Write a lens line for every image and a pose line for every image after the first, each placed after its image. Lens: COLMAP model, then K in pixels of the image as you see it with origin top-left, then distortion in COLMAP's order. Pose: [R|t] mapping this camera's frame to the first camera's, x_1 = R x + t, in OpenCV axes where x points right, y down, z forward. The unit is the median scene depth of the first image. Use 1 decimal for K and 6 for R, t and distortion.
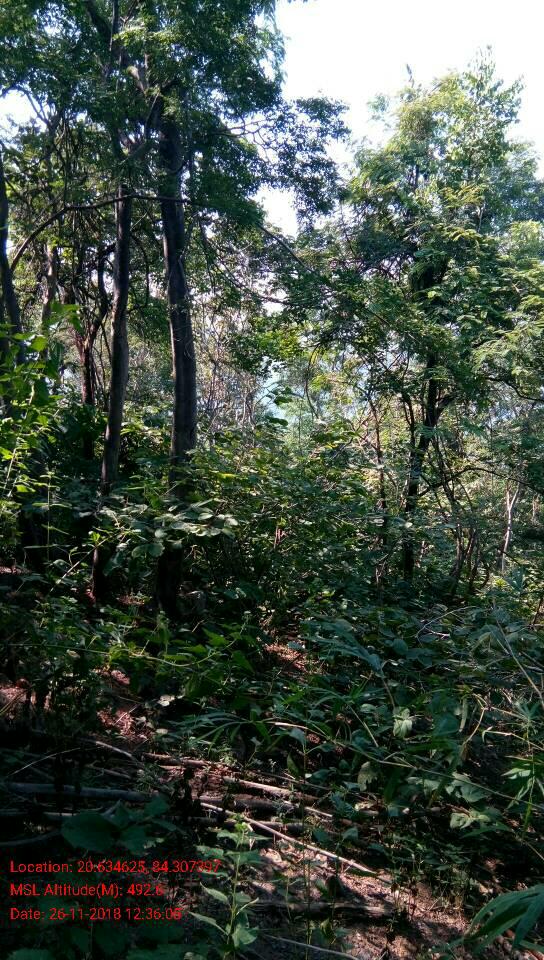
lens RADIAL K [[756.9, 0, 272.0], [0, 756.9, 480.0], [0, 0, 1]] dist [0.011762, 0.005792]
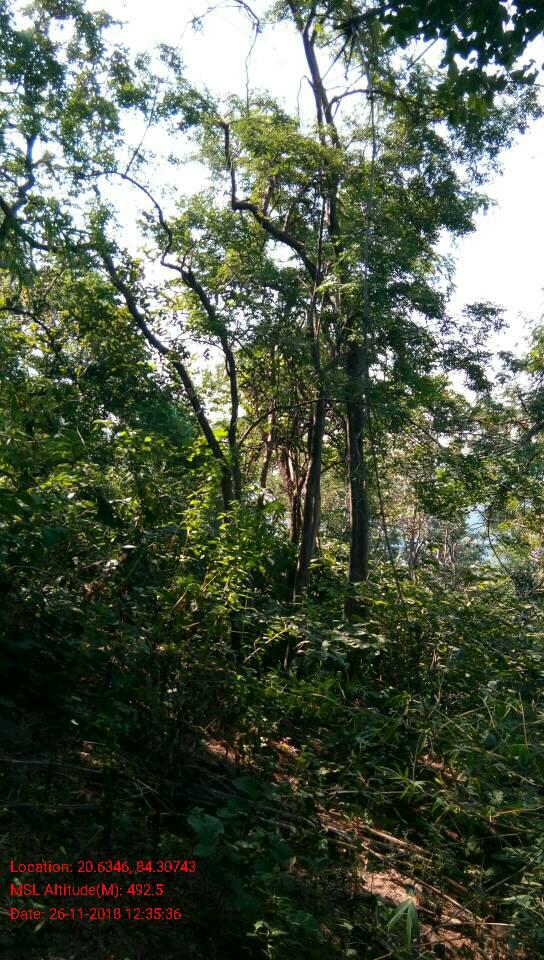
lens RADIAL K [[756.9, 0, 272.0], [0, 756.9, 480.0], [0, 0, 1]] dist [0.011762, 0.005792]
pose [[0.958286, 0.005452, -0.285760, 0.088026], [-0.054885, 0.984721, -0.165265, 0.006992], [0.280493, 0.174055, 0.943943, -0.219172]]
